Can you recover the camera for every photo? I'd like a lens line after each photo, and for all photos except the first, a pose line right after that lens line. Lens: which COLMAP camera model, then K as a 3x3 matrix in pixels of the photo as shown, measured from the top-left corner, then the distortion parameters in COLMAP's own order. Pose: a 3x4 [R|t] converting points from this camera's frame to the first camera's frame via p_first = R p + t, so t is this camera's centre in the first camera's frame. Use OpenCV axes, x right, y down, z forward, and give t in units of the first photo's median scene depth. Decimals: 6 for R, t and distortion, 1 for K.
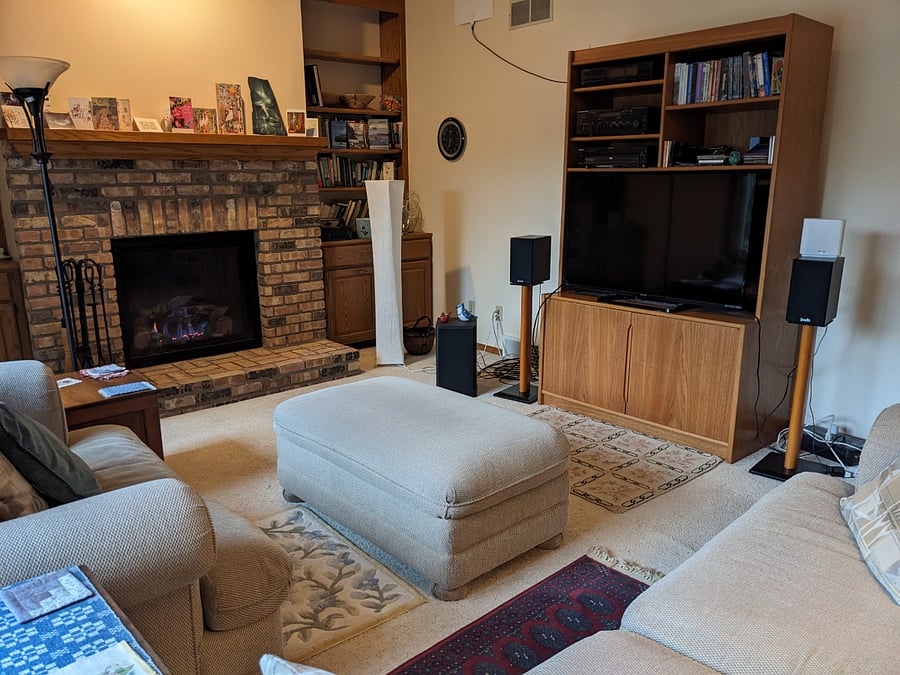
lens RADIAL K [[710.6, 0, 447.8], [0, 710.6, 356.2], [0, 0, 1]] dist [0.065836, -0.073350]
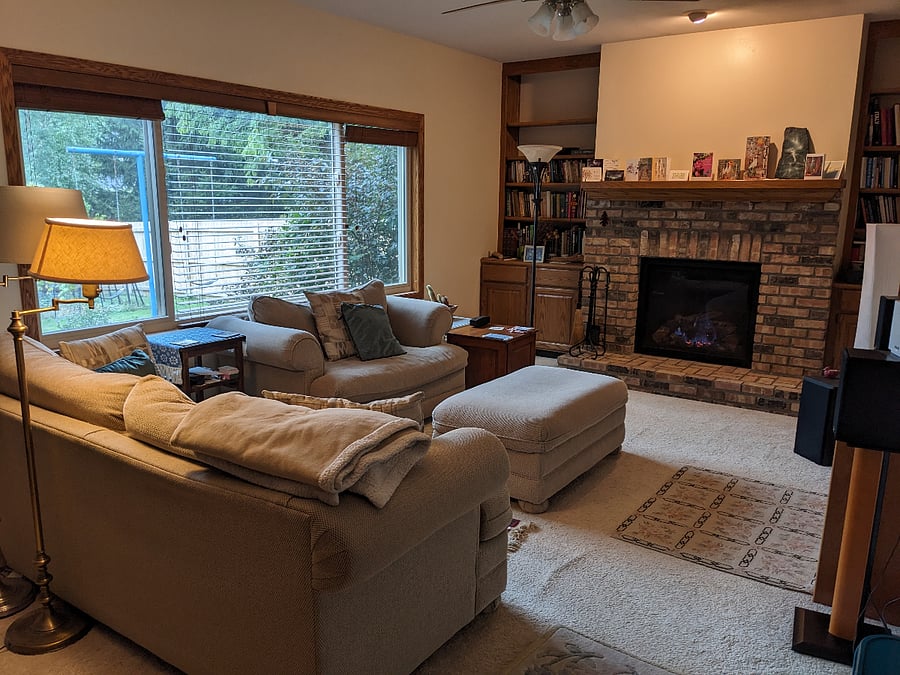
lens RADIAL K [[710.6, 0, 447.8], [0, 710.6, 356.2], [0, 0, 1]] dist [0.065836, -0.073350]
pose [[0.250106, 0.221145, -0.942625, 0.718622], [-0.256731, 0.953865, 0.155664, -0.090603], [0.933561, 0.203069, 0.295342, 0.254434]]
